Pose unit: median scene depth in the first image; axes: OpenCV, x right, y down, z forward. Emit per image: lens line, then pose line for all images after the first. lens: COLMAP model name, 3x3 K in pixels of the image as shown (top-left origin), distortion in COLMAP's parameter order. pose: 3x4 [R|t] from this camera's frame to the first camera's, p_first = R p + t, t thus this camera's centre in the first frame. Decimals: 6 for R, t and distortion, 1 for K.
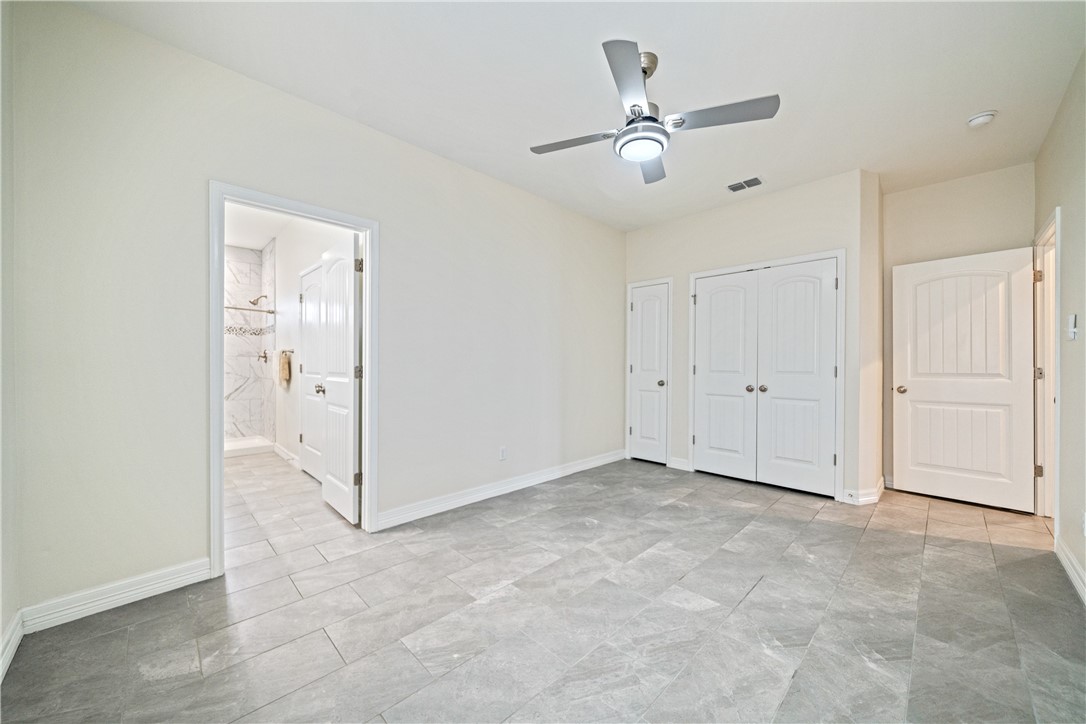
lens RADIAL K [[390.8, 0, 541.7], [0, 390.8, 368.7], [0, 0, 1]] dist [-0.002281, -0.000216]
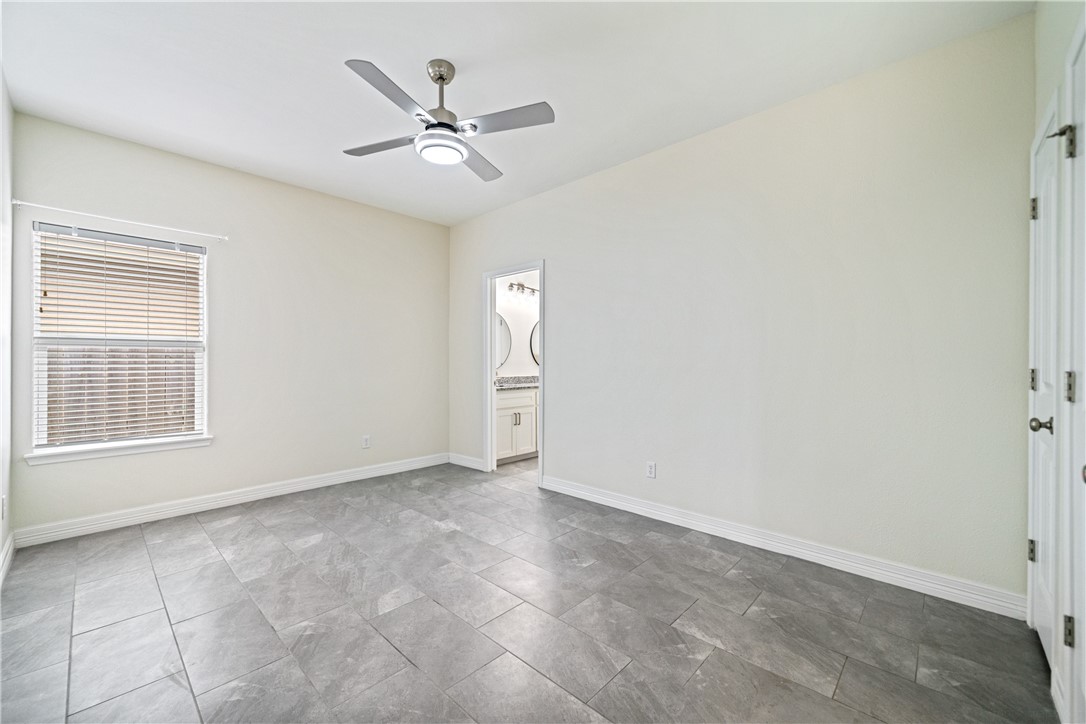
lens RADIAL K [[443.0, 0, 539.1], [0, 443.0, 368.2], [0, 0, 1]] dist [-0.001984, -0.000073]
pose [[0.028758, 0.009176, -0.999544, 1.005490], [-0.017236, 0.999814, 0.008682, 0.000449], [0.999438, 0.016978, 0.028911, 0.887640]]
